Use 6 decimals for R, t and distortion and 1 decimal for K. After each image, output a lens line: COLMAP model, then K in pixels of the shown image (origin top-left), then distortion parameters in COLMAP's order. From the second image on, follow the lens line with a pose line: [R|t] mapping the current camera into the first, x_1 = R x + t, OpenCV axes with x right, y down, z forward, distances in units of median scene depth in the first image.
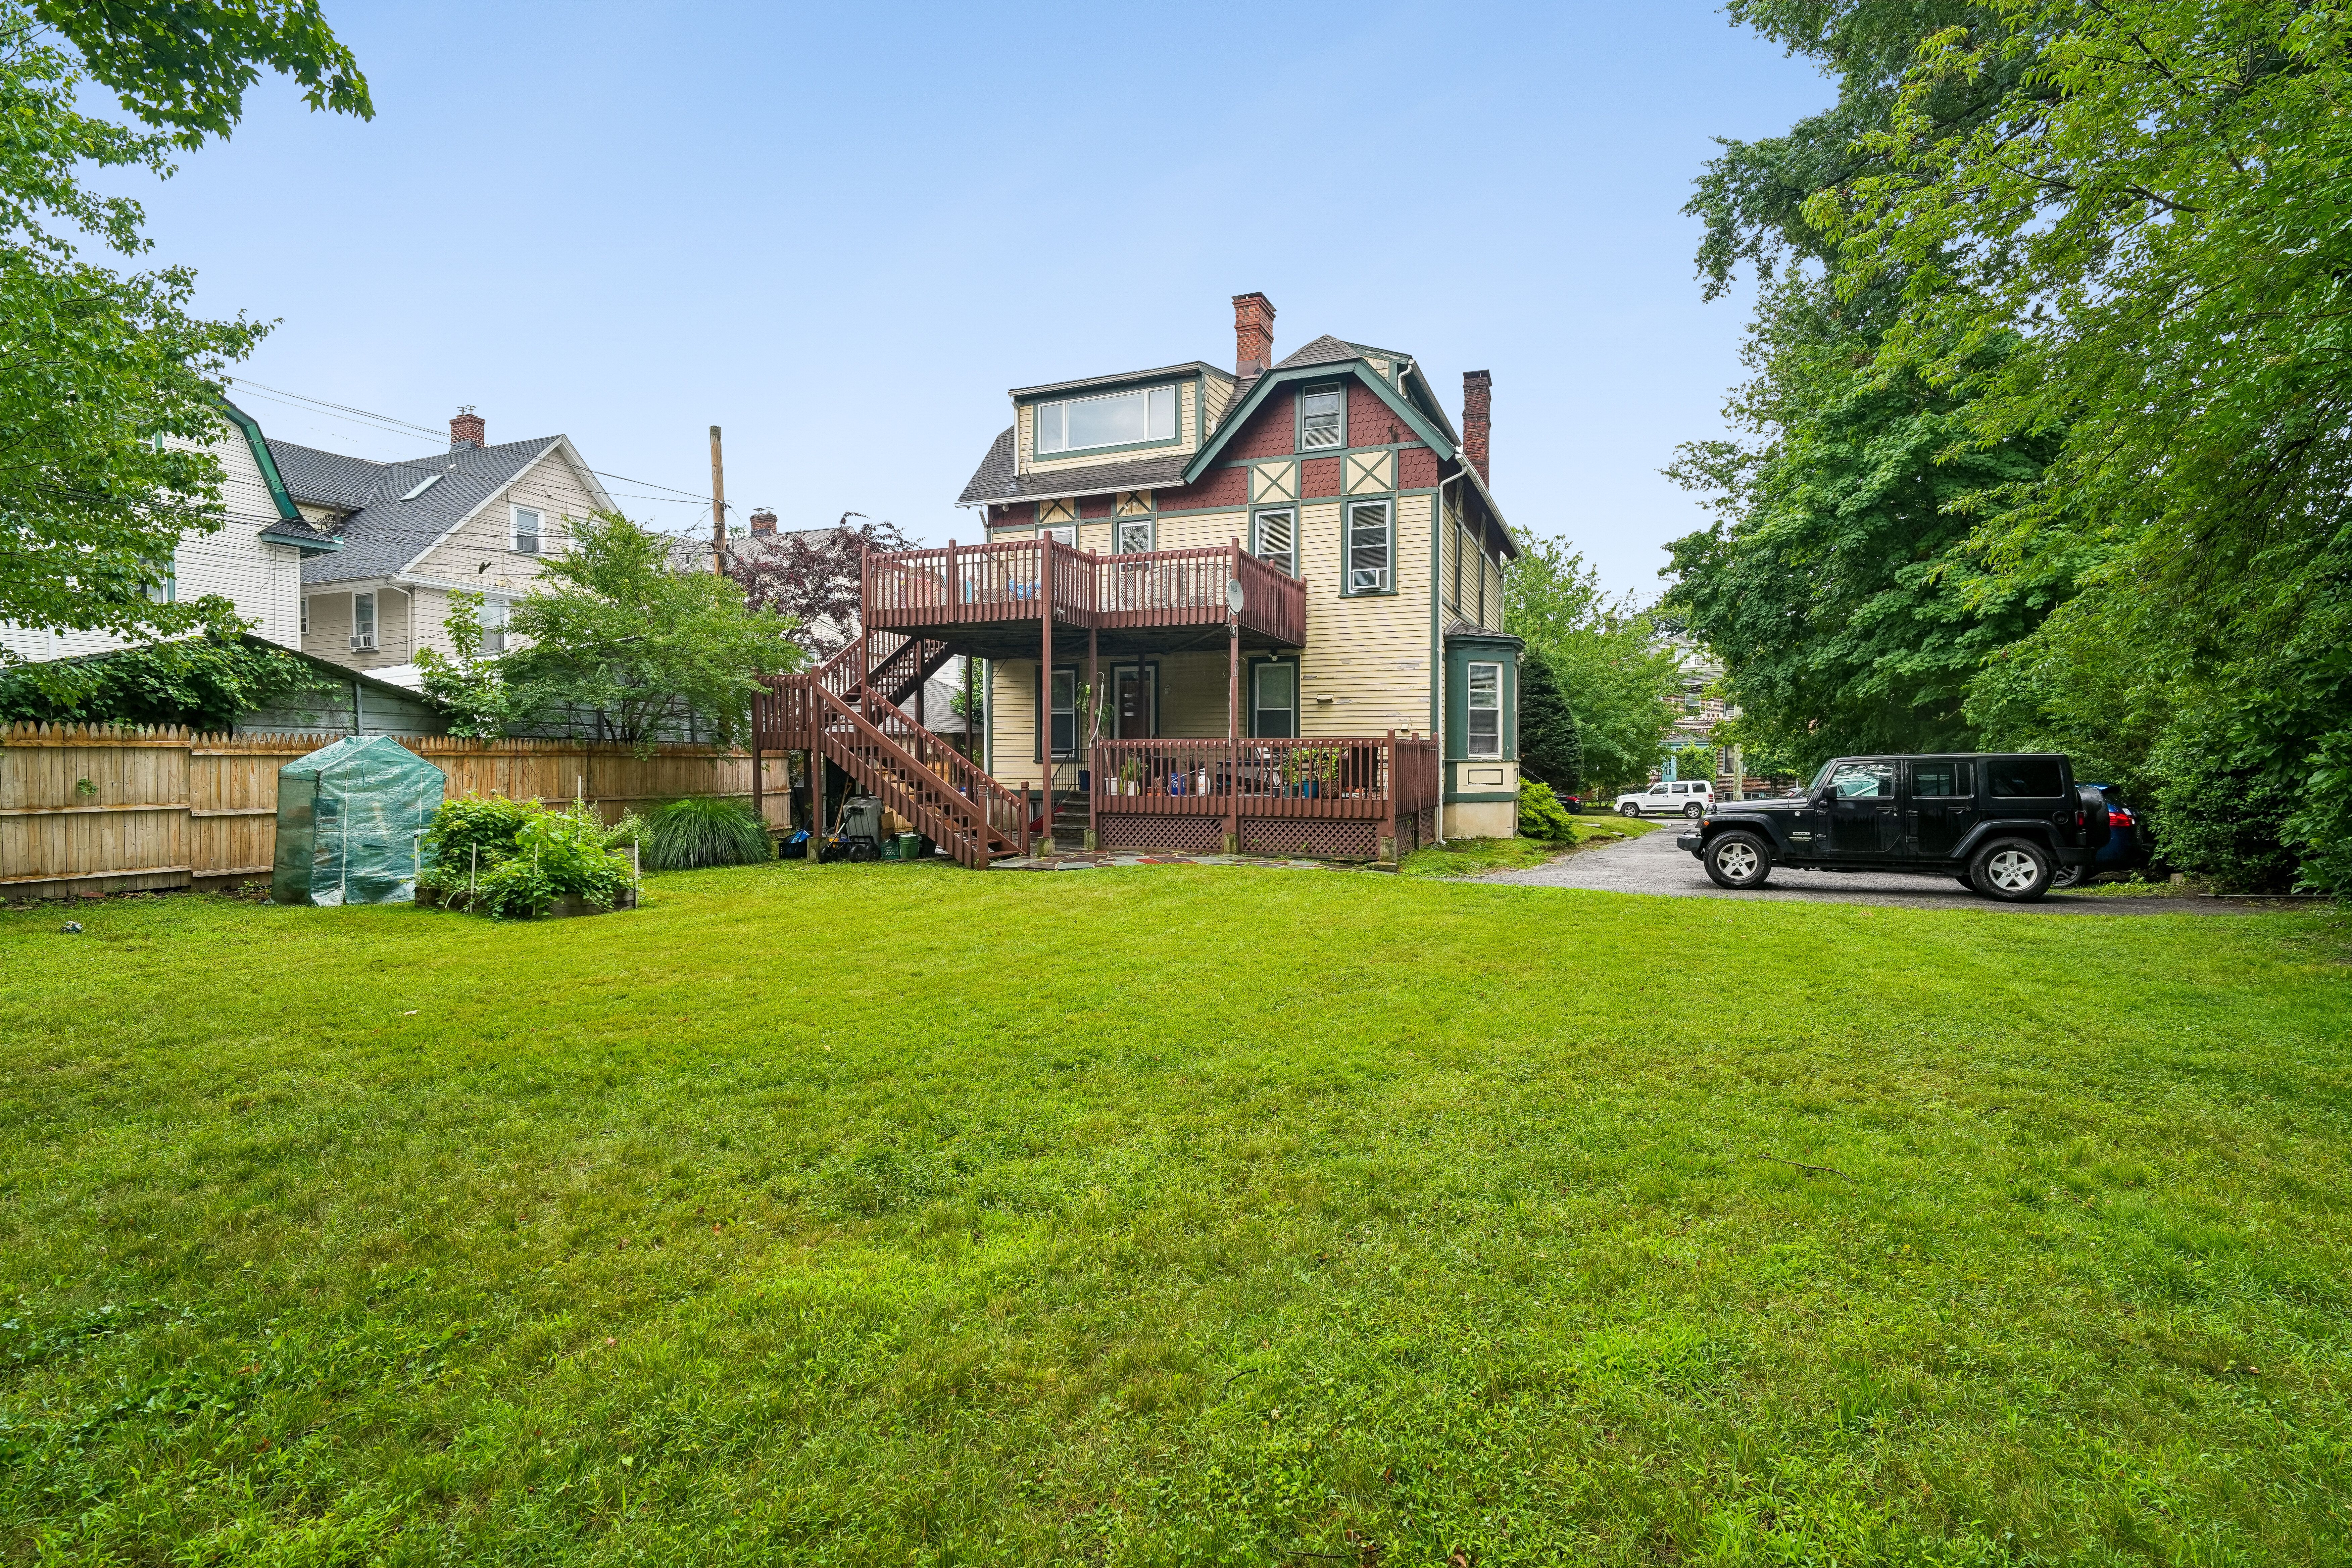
lens RADIAL K [[1067.9, 0, 1176.0], [0, 1067.9, 784.0], [0, 0, 1]] dist [-0.002953, -0.000873]
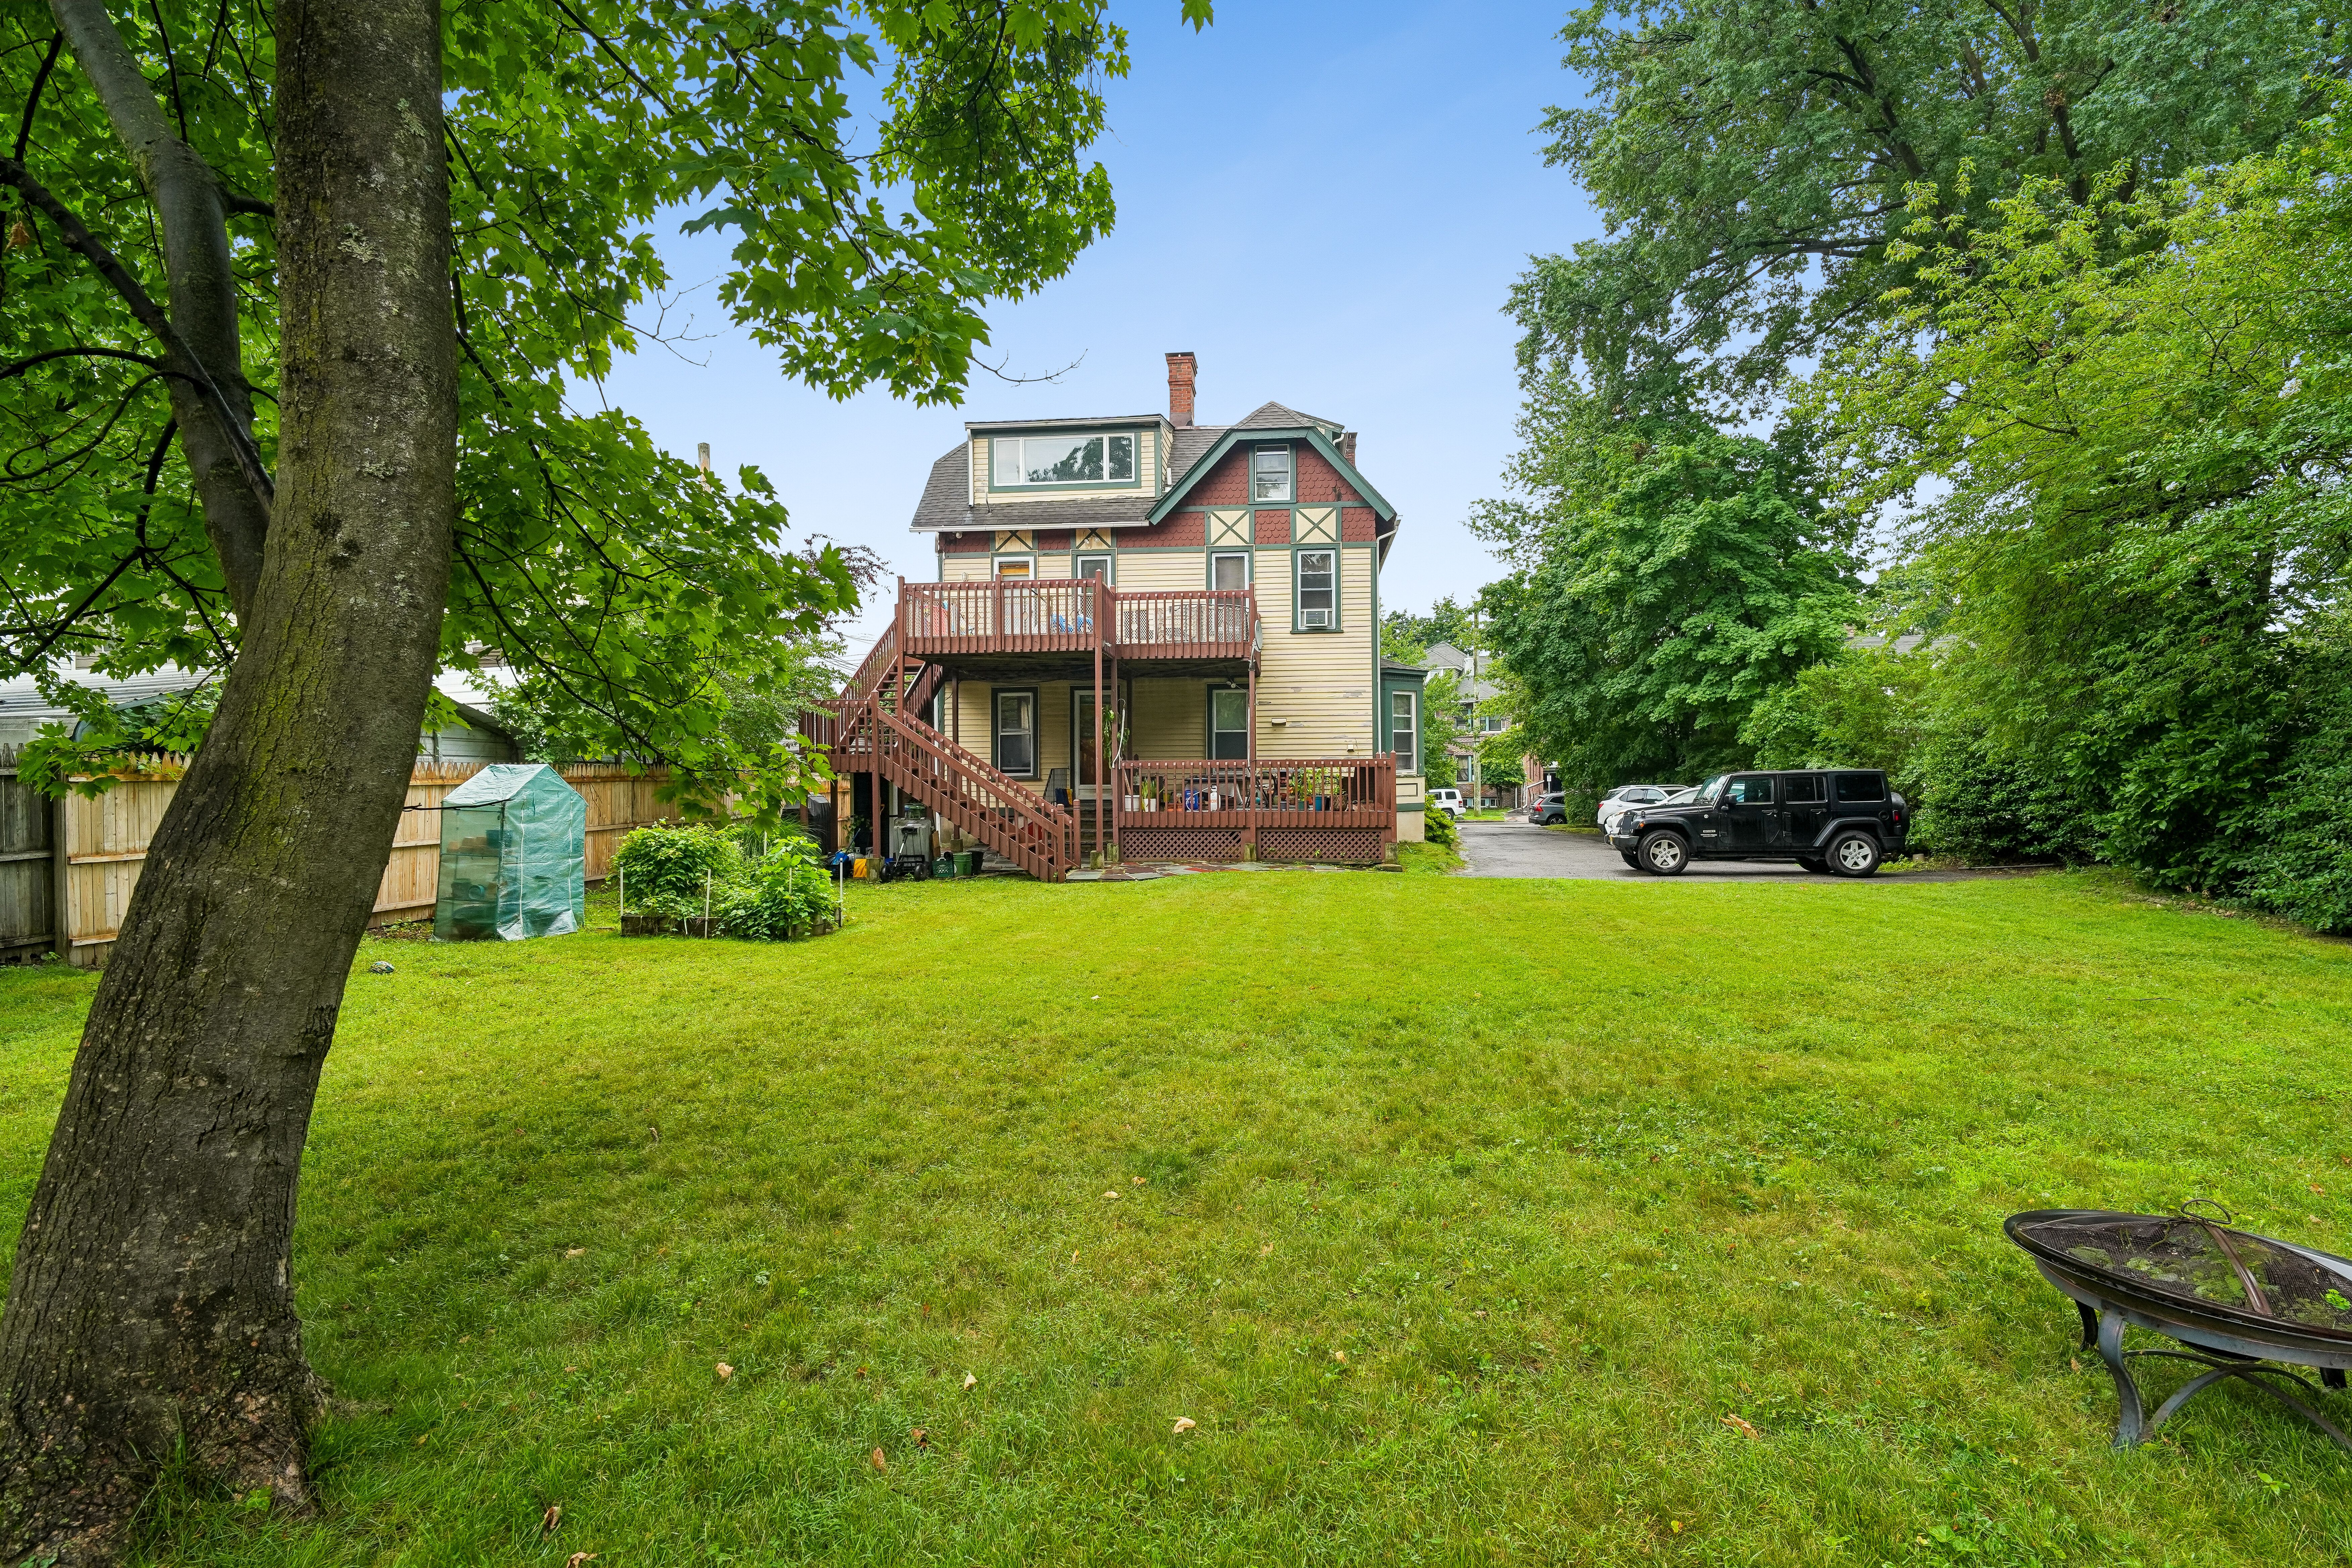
lens RADIAL K [[1088.2, 0, 1168.9], [0, 1088.2, 771.9], [0, 0, 1]] dist [0.000707, -0.000585]
pose [[0.961948, -0.008099, 0.273113, -0.290486], [0.014010, 0.999708, -0.019699, -0.006685], [-0.272873, 0.022776, 0.961780, -0.072838]]
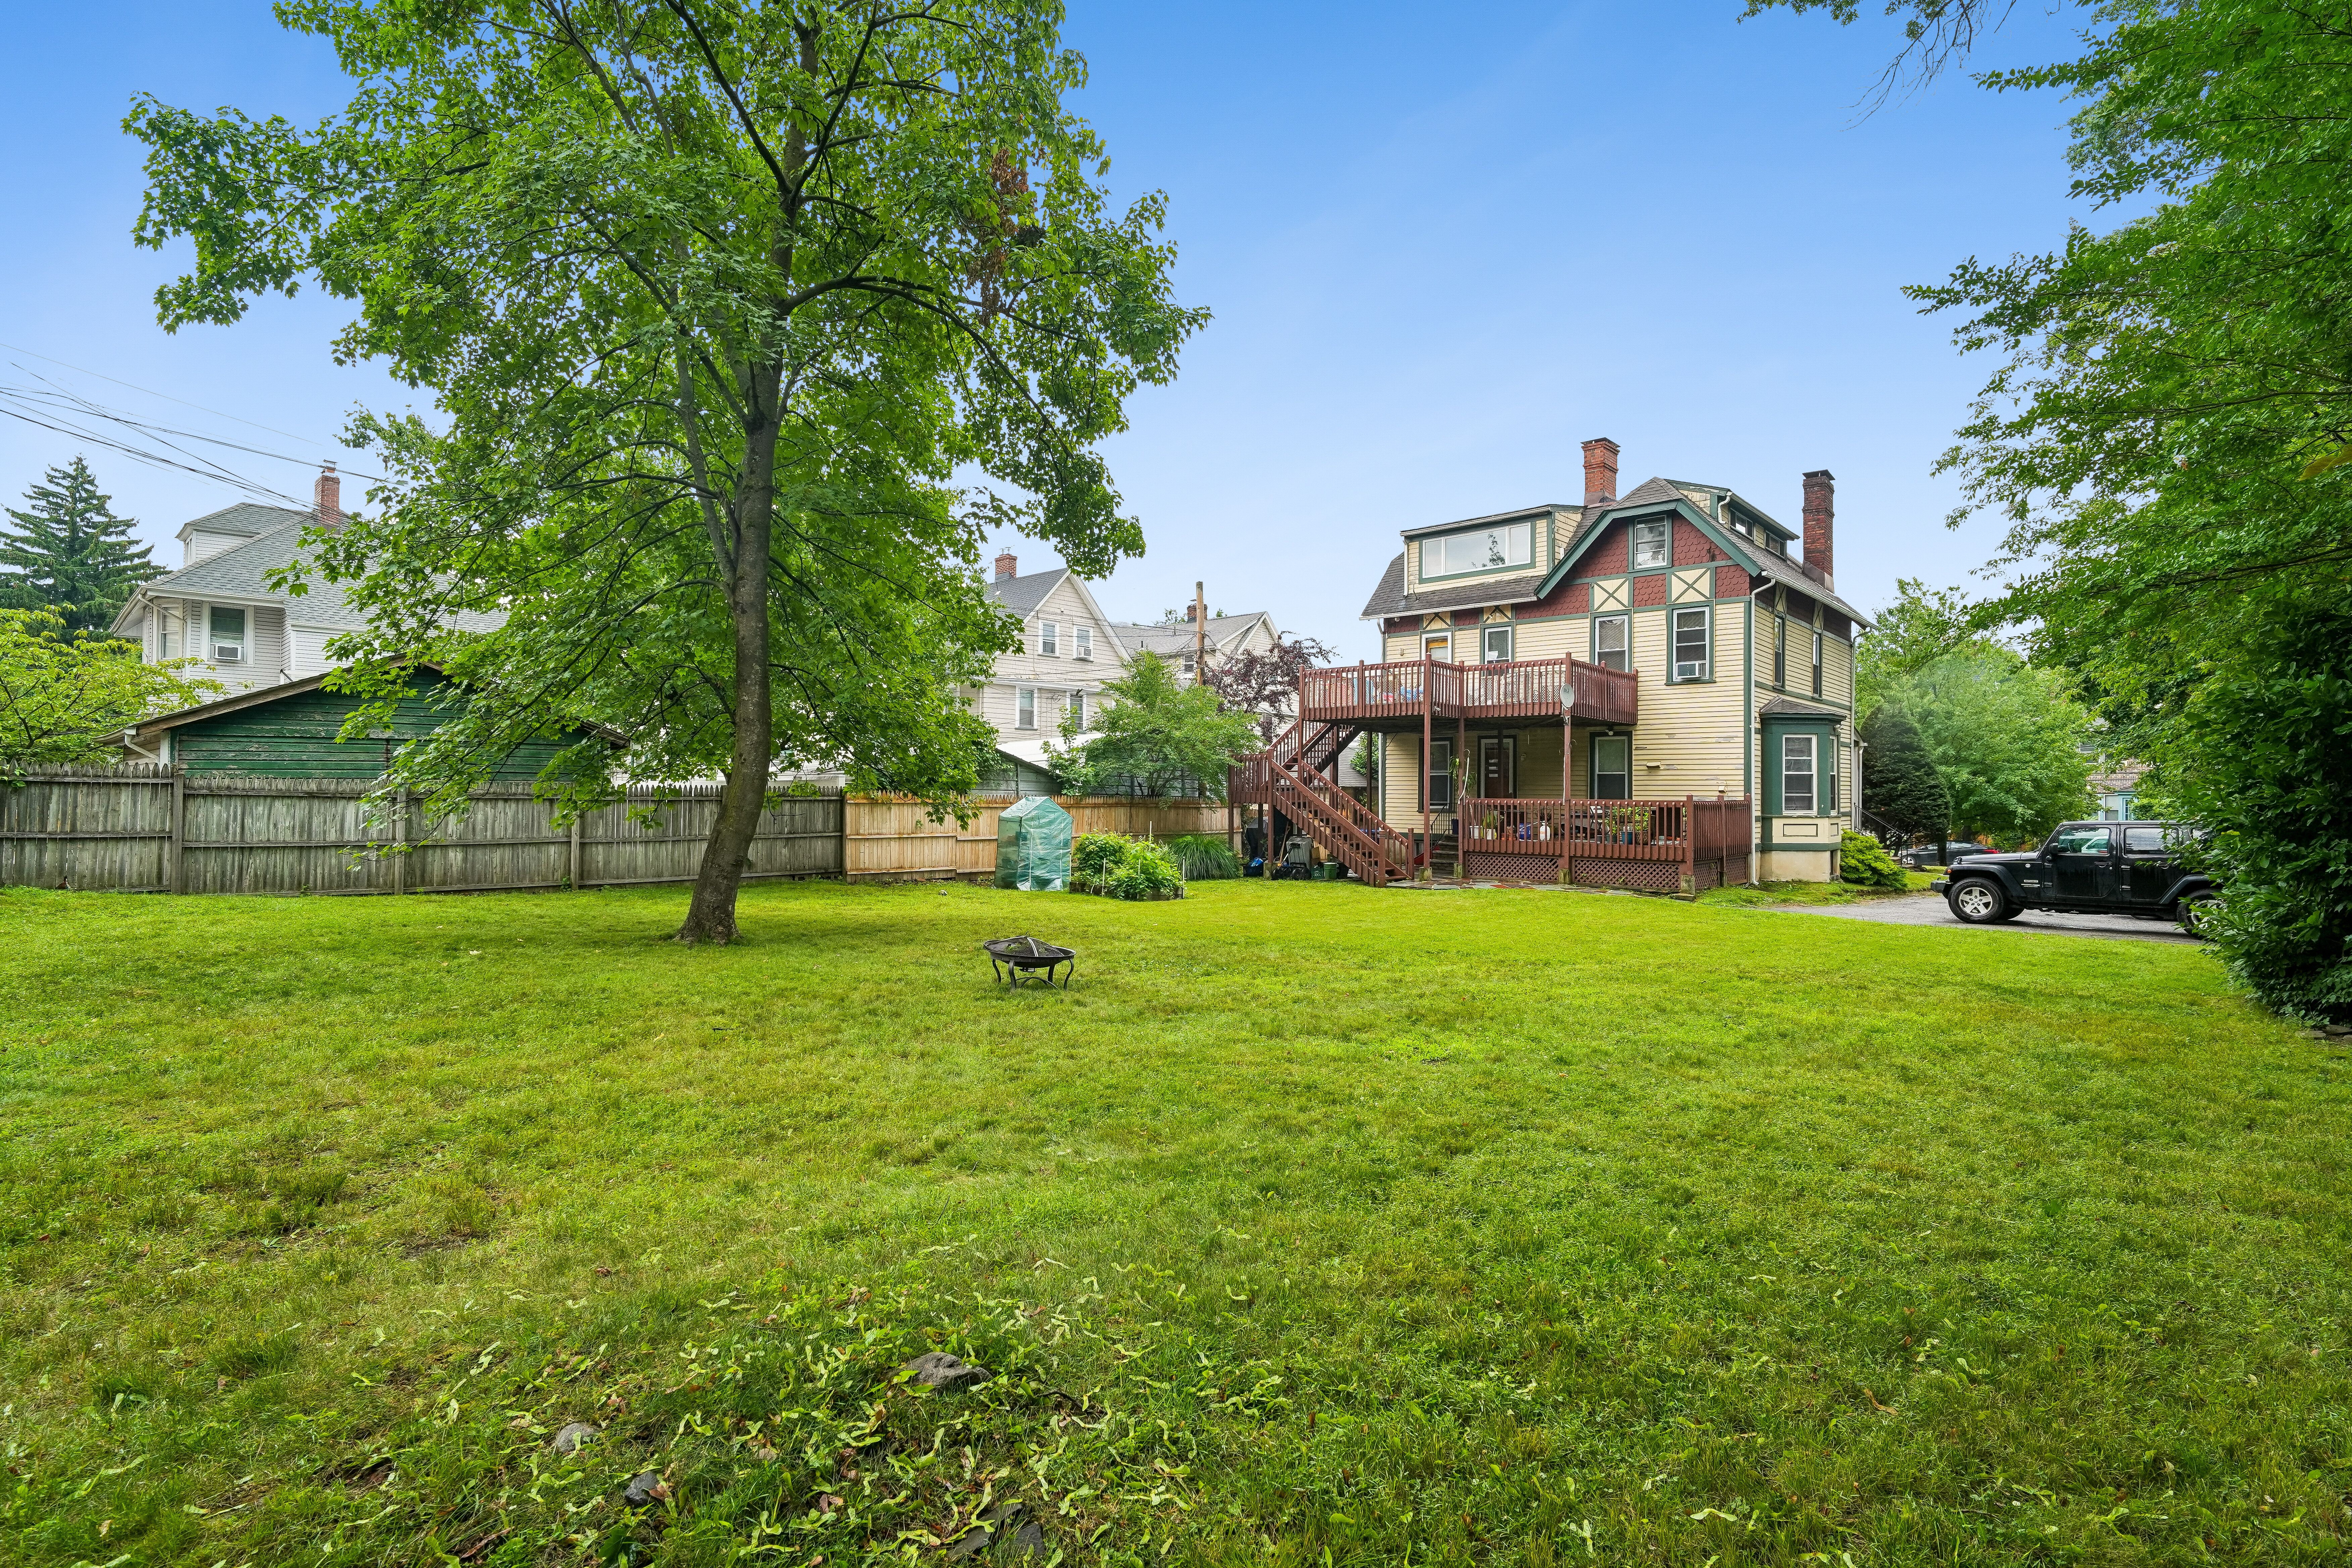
lens RADIAL K [[1067.9, 0, 1176.0], [0, 1067.9, 784.0], [0, 0, 1]] dist [-0.002953, -0.000873]
pose [[0.938257, 0.004415, -0.345911, 0.047922], [-0.016811, 0.999319, -0.032844, -0.007362], [0.345531, 0.036631, 0.937692, -0.375773]]
